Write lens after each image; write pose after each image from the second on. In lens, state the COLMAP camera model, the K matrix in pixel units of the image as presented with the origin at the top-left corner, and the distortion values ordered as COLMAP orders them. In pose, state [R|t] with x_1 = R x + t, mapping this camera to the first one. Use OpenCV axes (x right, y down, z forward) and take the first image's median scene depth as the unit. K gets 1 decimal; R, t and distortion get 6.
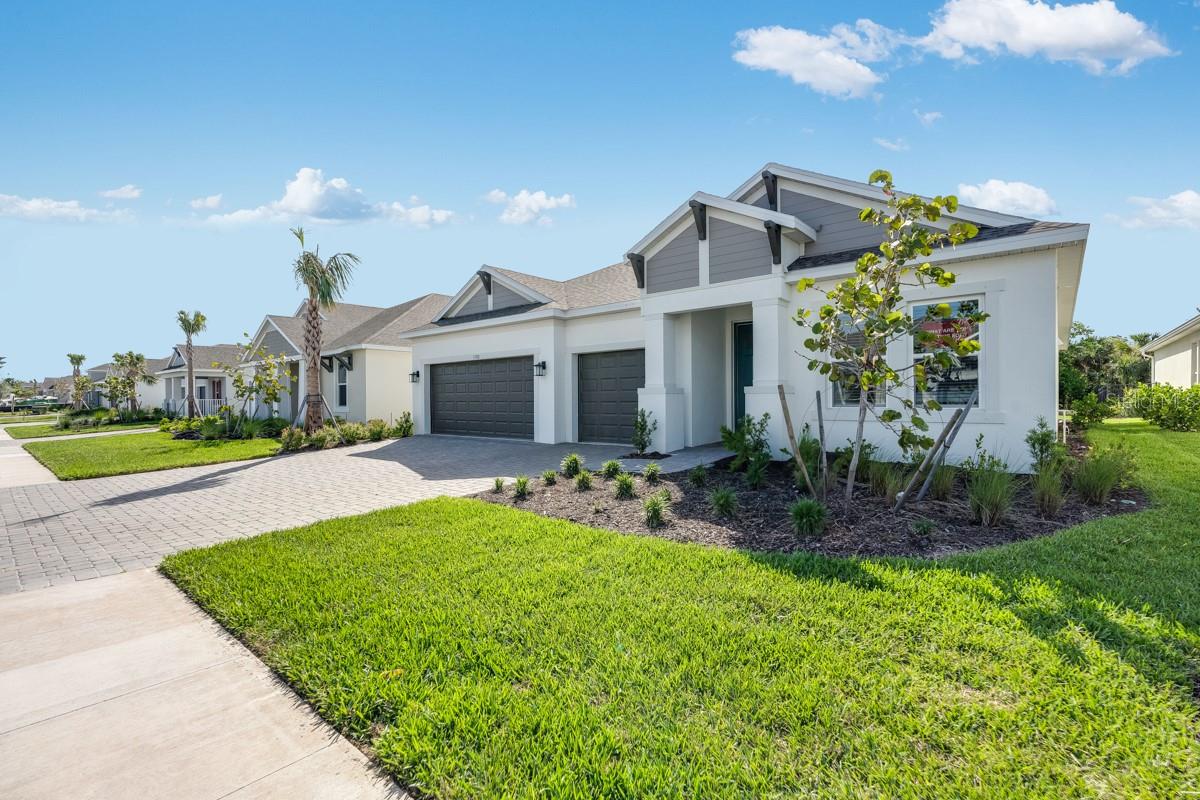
lens RADIAL K [[541.9, 0, 603.0], [0, 541.9, 396.7], [0, 0, 1]] dist [-0.000148, 0.023824]
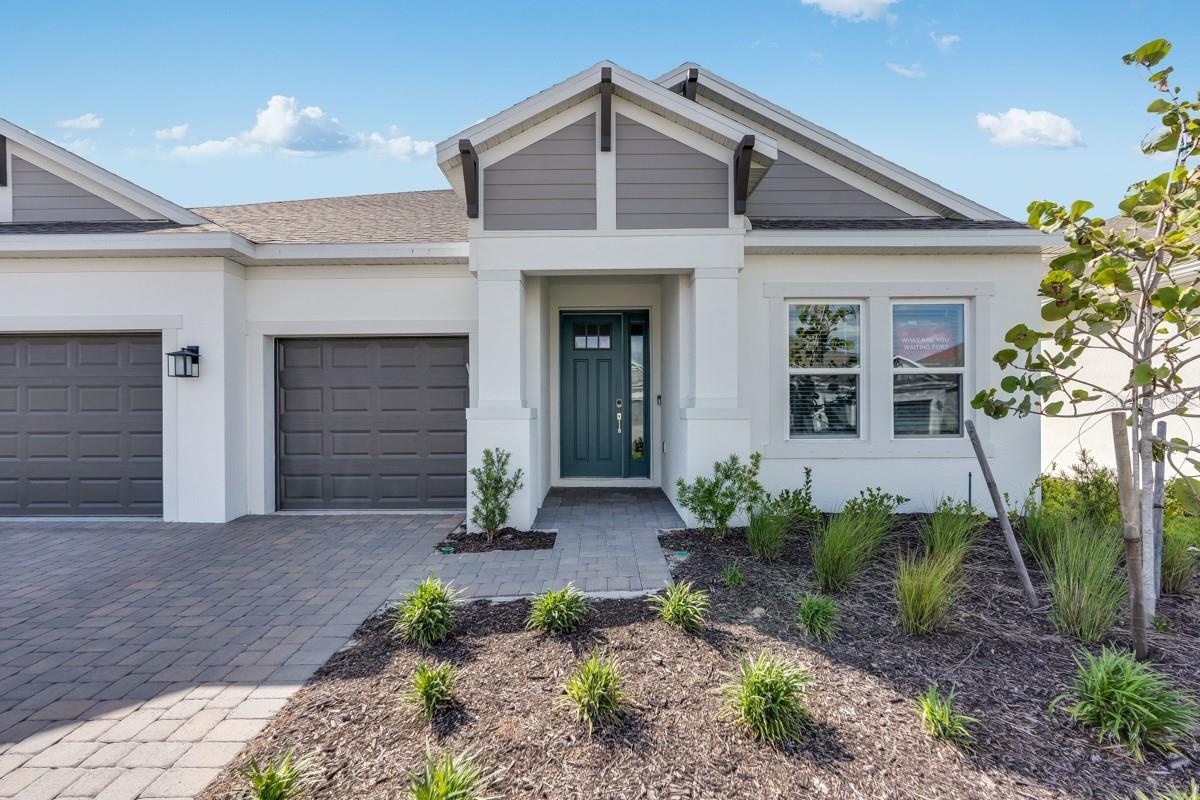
lens RADIAL K [[551.4, 0, 598.9], [0, 551.4, 414.8], [0, 0, 1]] dist [0.001994, 0.000297]
pose [[0.771718, 0.000920, 0.635965, -0.143398], [-0.003224, 0.999992, 0.002465, -0.008724], [-0.635957, -0.003953, 0.771714, 0.418042]]
